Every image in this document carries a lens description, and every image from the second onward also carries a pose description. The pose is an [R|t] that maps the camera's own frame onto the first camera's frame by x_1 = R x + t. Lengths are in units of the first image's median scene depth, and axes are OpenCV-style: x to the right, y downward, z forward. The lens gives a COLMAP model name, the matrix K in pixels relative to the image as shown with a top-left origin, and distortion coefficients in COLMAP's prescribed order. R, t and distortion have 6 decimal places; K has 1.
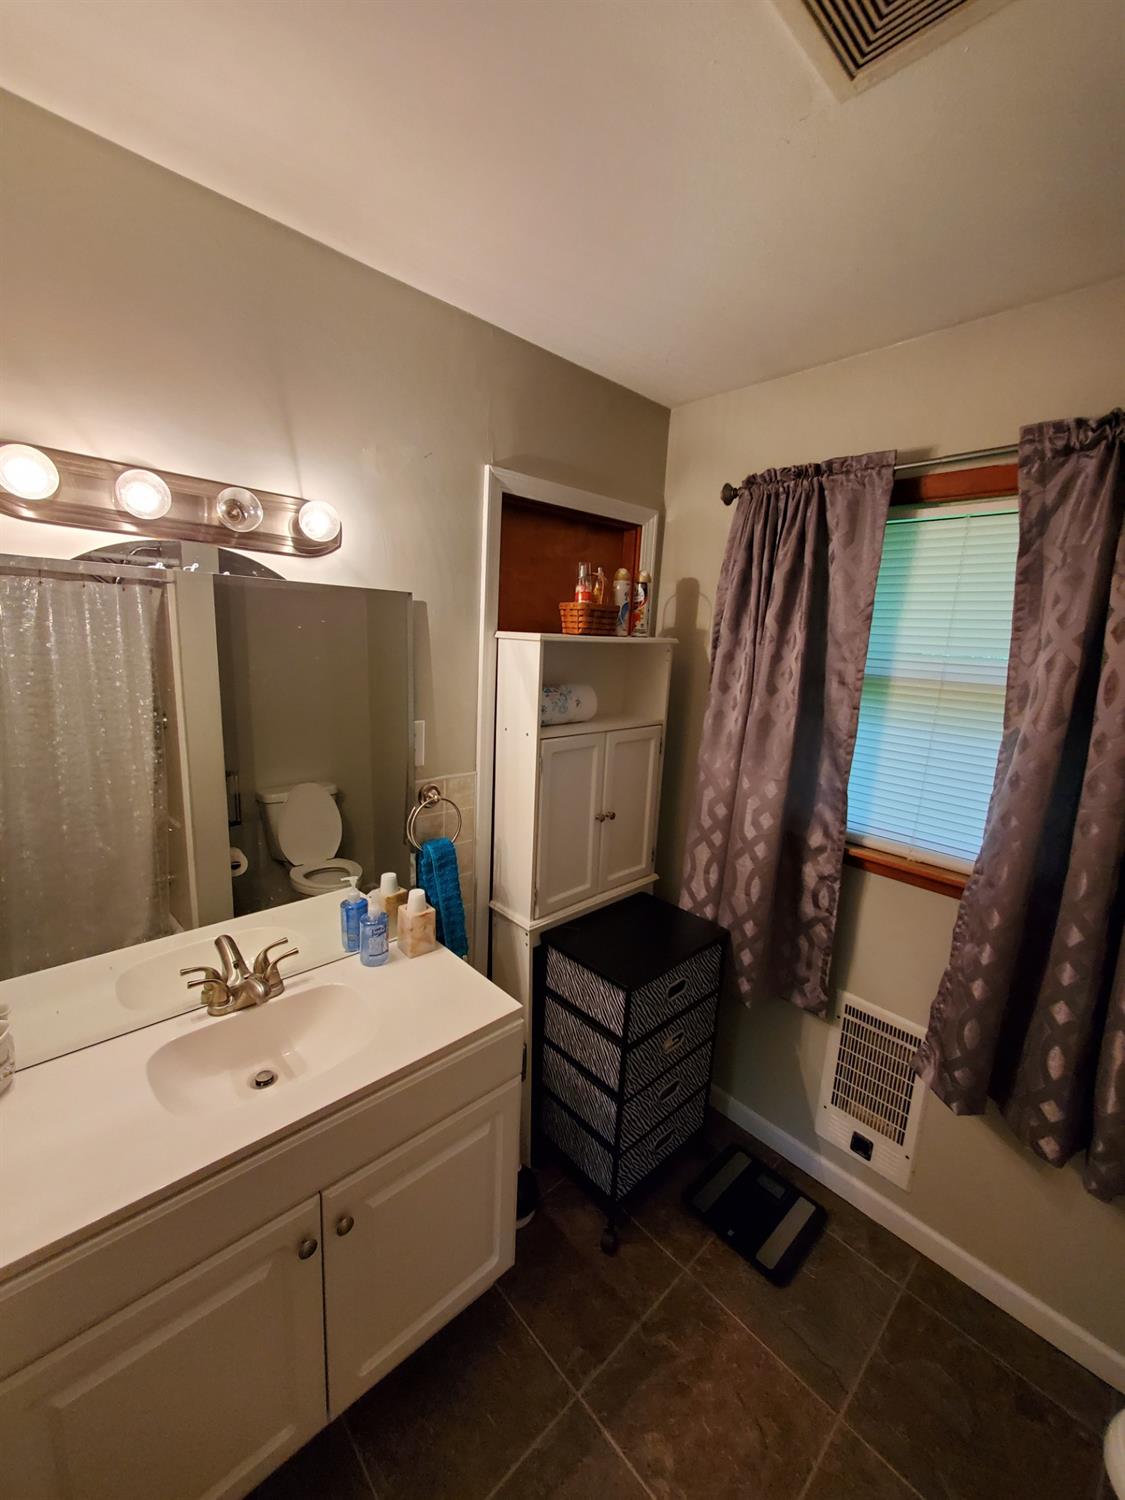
lens RADIAL K [[594.1, 0, 557.3], [0, 594.1, 740.8], [0, 0, 1]] dist [0.010790, -0.006791]
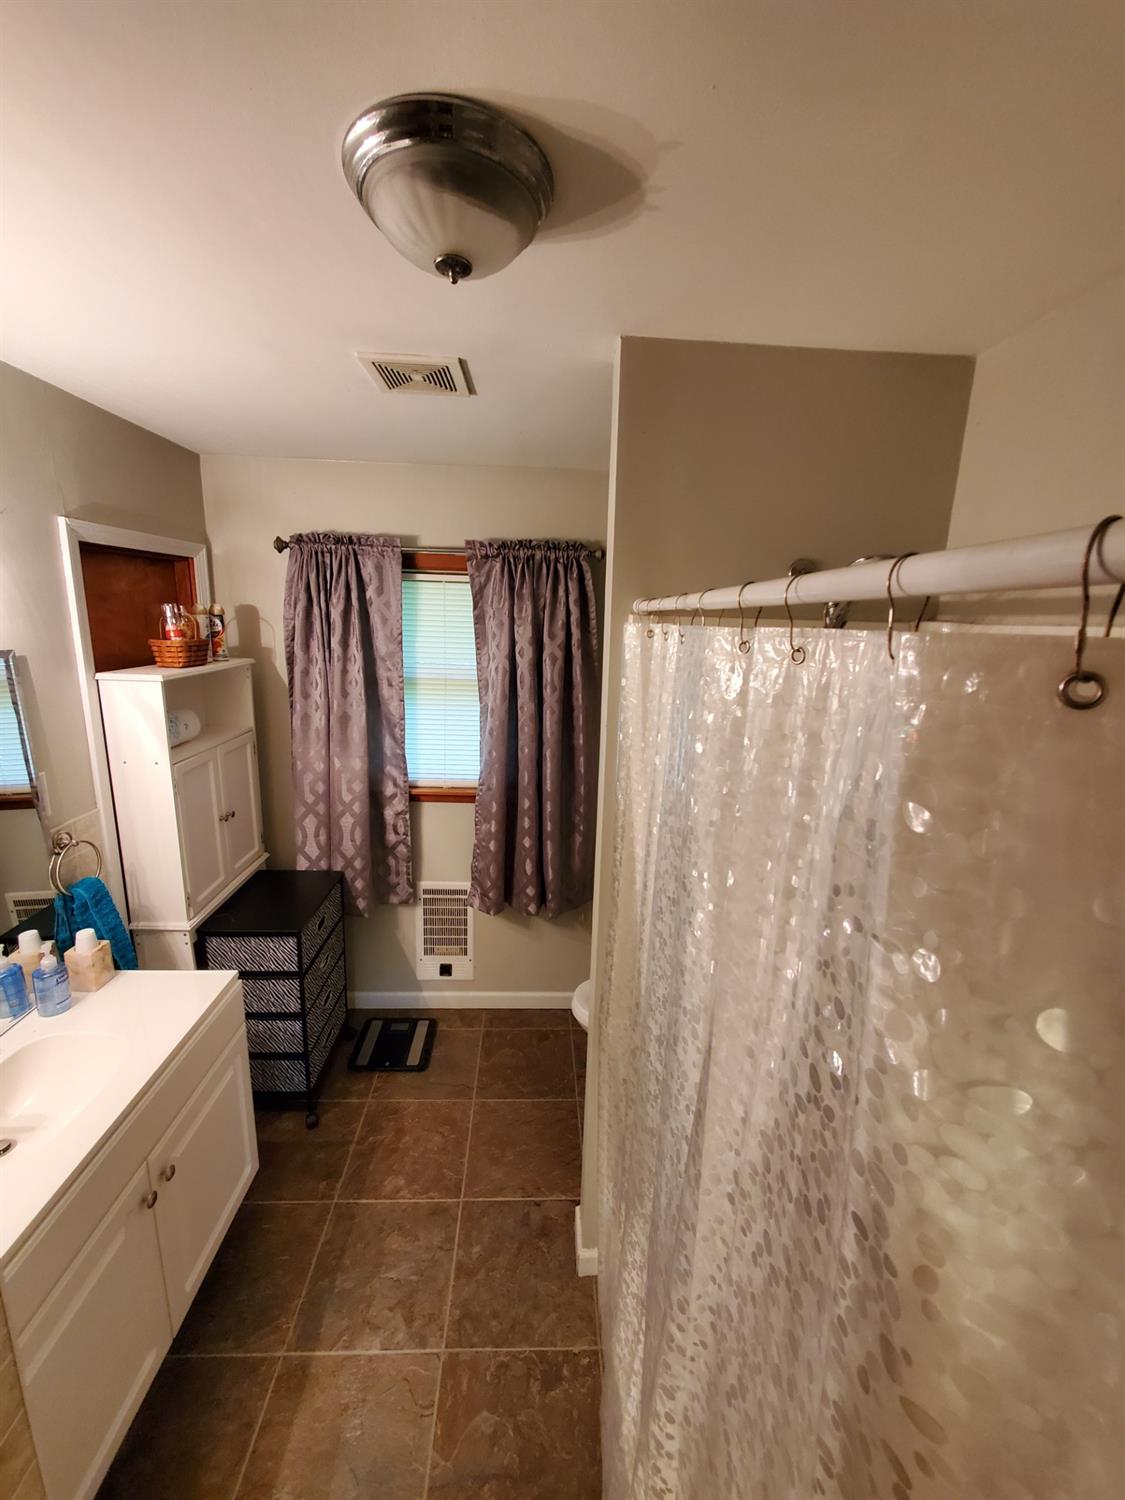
lens RADIAL K [[594.1, 0, 557.3], [0, 594.1, 740.8], [0, 0, 1]] dist [0.010790, -0.006791]
pose [[0.650850, -0.188005, 0.735560, -0.359165], [0.136996, 0.982033, 0.129784, -0.090236], [-0.746744, 0.016299, 0.664912, -0.298064]]
